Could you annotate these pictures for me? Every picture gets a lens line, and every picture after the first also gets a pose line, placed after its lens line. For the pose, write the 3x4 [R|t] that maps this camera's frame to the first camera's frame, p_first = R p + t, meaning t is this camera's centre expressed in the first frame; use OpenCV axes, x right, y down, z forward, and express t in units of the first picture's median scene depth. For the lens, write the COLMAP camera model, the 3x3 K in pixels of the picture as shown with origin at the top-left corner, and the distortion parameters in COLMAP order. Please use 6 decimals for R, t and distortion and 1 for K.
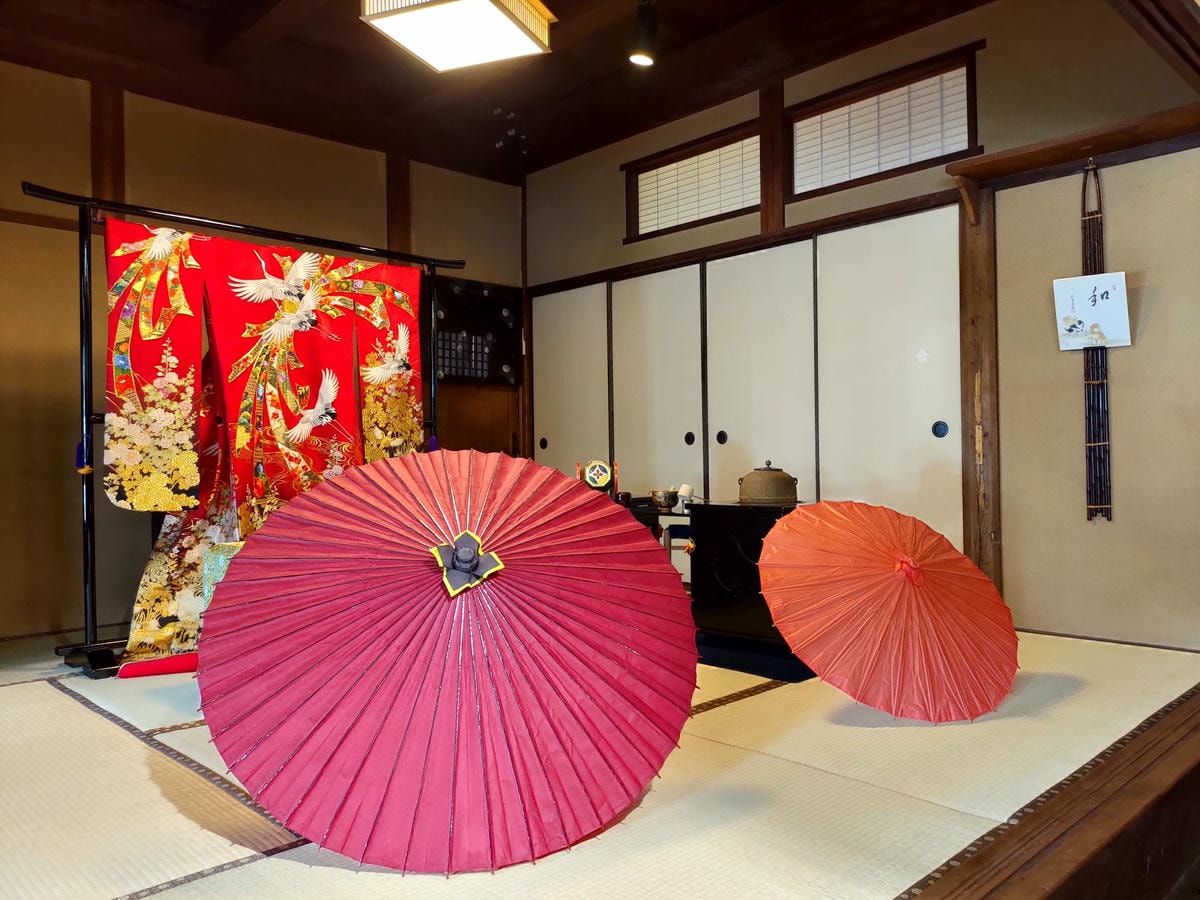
lens RADIAL K [[894.8, 0, 599.1], [0, 894.8, 445.3], [0, 0, 1]] dist [0.049638, -0.052350]
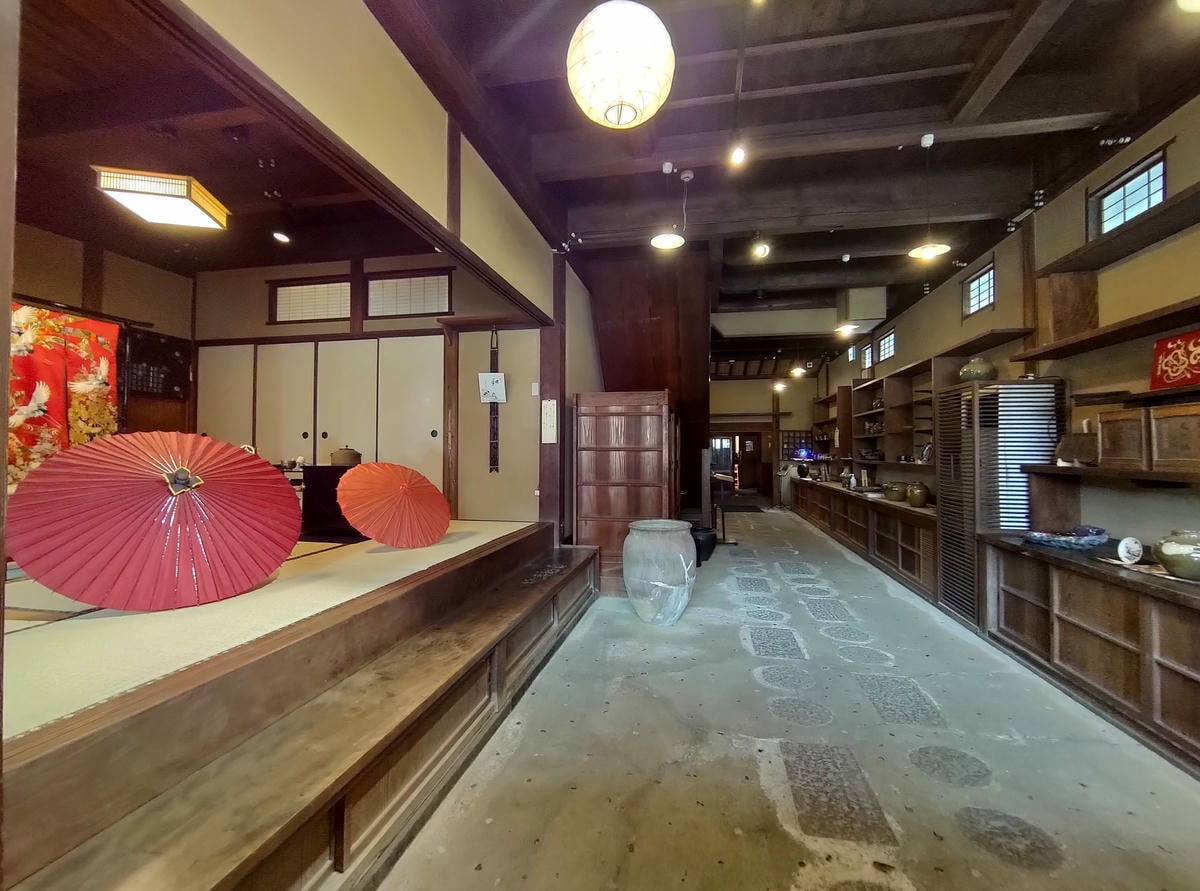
lens RADIAL K [[519.1, 0, 605.9], [0, 519.1, 440.4], [0, 0, 1]] dist [-0.000789, -0.000763]
pose [[0.813995, 0.027582, 0.580217, -0.020044], [-0.018663, 0.999598, -0.021337, 0.018289], [-0.580572, 0.006539, 0.814183, -0.299154]]
